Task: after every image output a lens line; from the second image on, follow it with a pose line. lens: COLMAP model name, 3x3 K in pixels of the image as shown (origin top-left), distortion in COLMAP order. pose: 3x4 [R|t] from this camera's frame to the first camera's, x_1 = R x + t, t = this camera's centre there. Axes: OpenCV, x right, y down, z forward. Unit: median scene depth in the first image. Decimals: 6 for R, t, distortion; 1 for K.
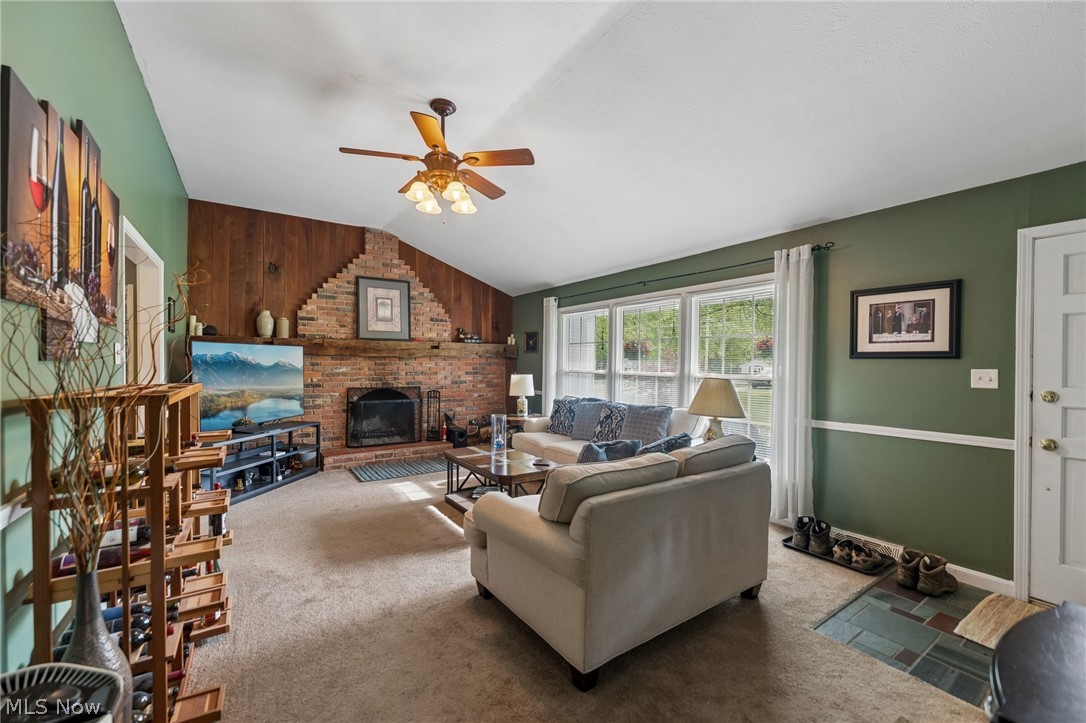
lens RADIAL K [[437.7, 0, 542.9], [0, 437.7, 367.5], [0, 0, 1]] dist [-0.000385, -0.000311]
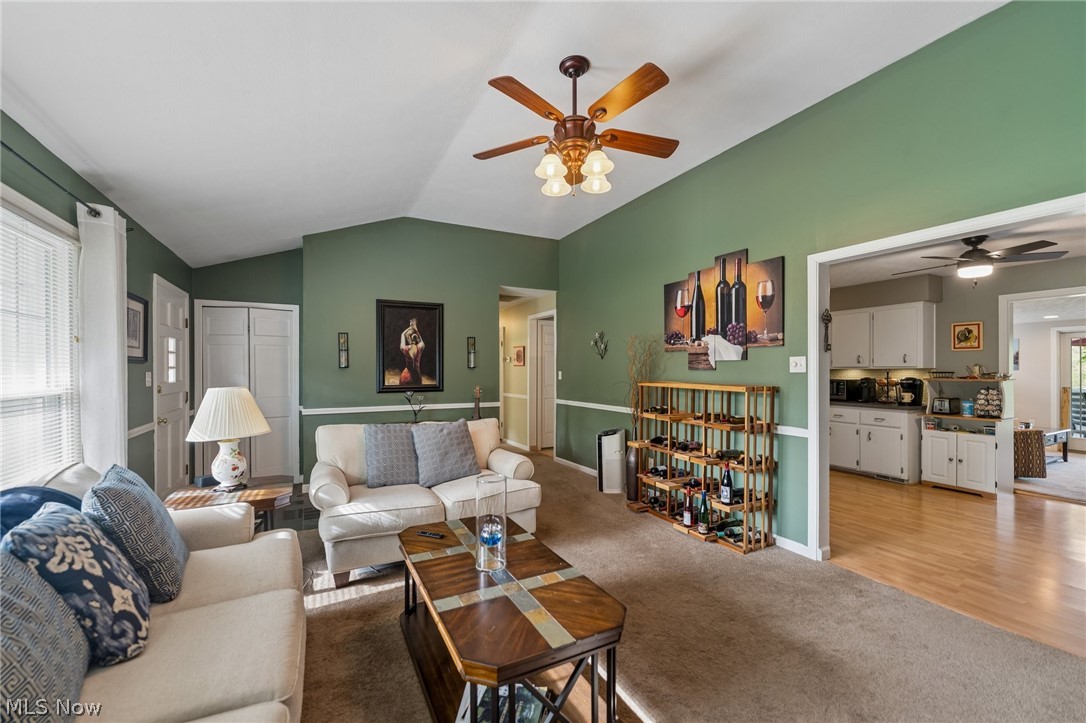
lens RADIAL K [[437.7, 0, 534.1], [0, 437.7, 368.1], [0, 0, 1]] dist [-0.000385, -0.000311]
pose [[-0.991789, -0.004161, 0.127818, -0.137872], [-0.003040, 0.999955, 0.008964, -0.011827], [-0.127850, 0.008501, -0.991757, 0.977873]]
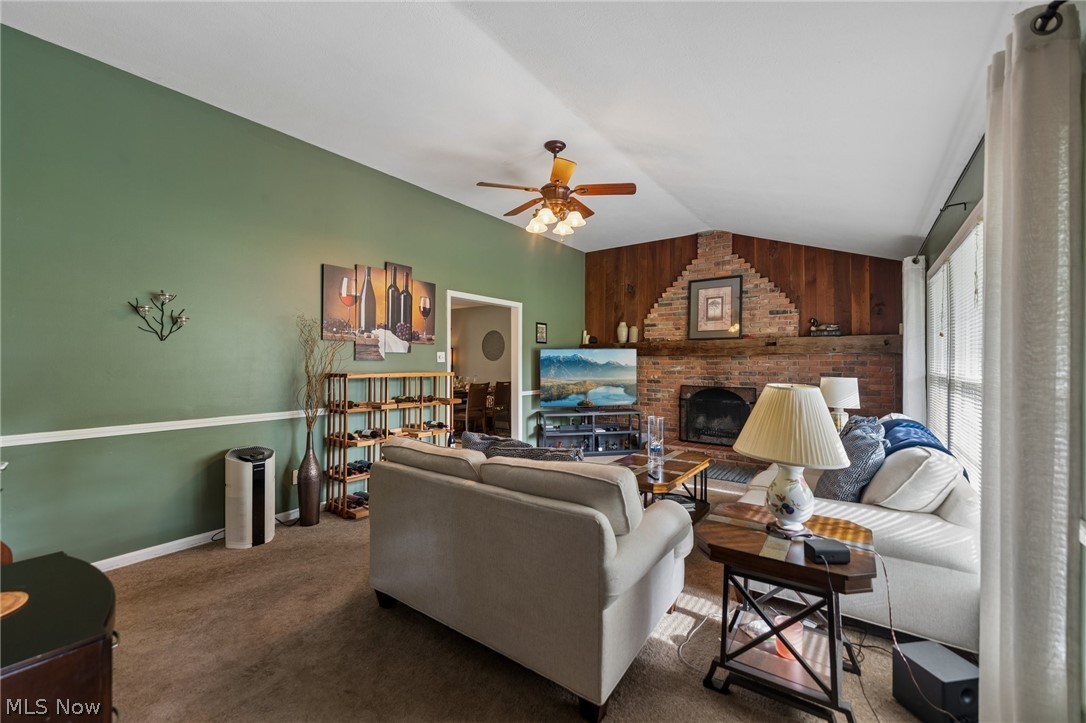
lens RADIAL K [[437.7, 0, 540.7], [0, 437.7, 358.0], [0, 0, 1]] dist [-0.000385, -0.000311]
pose [[0.332555, -0.012585, -0.943000, 0.462571], [-0.010595, 0.999798, -0.017079, 0.001634], [0.943024, 0.015670, 0.332354, 0.303898]]
